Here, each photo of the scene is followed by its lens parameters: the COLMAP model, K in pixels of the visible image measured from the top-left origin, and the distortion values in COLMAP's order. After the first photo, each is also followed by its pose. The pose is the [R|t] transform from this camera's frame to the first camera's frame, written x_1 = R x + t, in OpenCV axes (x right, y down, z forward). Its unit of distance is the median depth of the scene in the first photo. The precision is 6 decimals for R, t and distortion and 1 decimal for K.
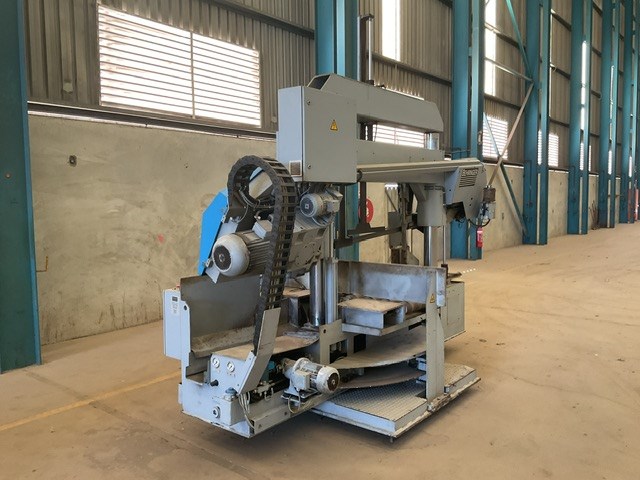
lens RADIAL K [[530.6, 0, 318.3], [0, 530.6, 240.6], [0, 0, 1]] dist [0.055790, -0.107504]
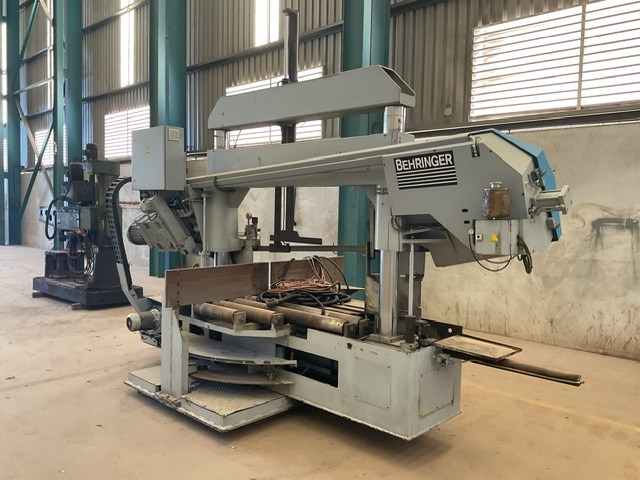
lens RADIAL K [[534.0, 0, 318.4], [0, 534.0, 239.0], [0, 0, 1]] dist [0.040110, -0.090021]
pose [[-0.080013, 0.071495, -0.994226, 0.705662], [-0.098302, 0.991996, 0.079246, -0.067784], [0.991935, 0.104076, -0.072345, 0.775390]]
